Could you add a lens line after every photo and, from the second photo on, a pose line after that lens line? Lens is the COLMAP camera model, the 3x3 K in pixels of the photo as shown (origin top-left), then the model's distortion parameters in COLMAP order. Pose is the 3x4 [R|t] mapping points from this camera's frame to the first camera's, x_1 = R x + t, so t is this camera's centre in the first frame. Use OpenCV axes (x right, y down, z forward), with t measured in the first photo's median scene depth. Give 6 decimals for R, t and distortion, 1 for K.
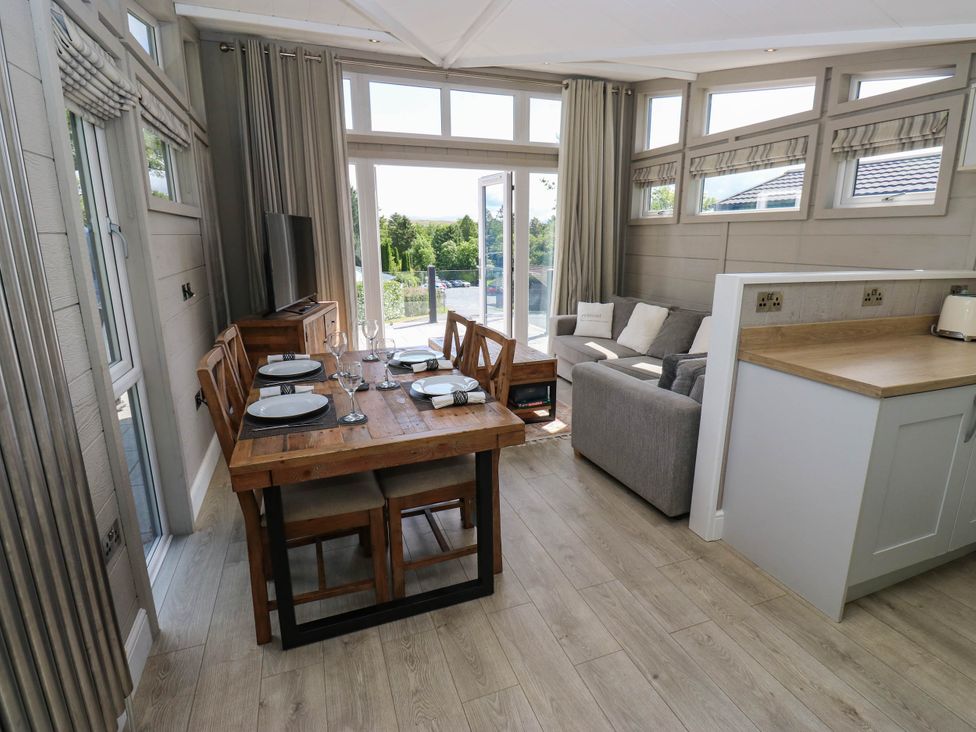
lens RADIAL K [[513.5, 0, 496.8], [0, 513.5, 358.3], [0, 0, 1]] dist [0.004374, -0.014096]
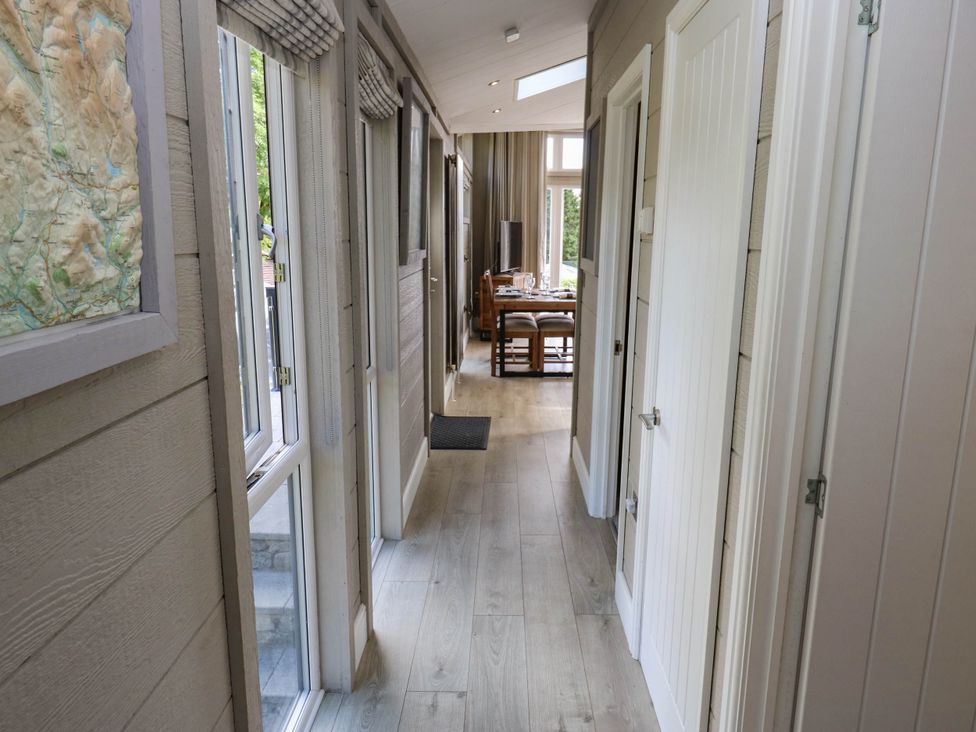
lens RADIAL K [[793.6, 0, 488.0], [0, 793.6, 366.0], [0, 0, 1]] dist [0.003805, -0.001200]
pose [[0.928562, 0.089356, -0.360261, 0.465363], [-0.099611, 0.994977, -0.009958, 0.230577], [0.357561, 0.045132, 0.932799, -1.323135]]
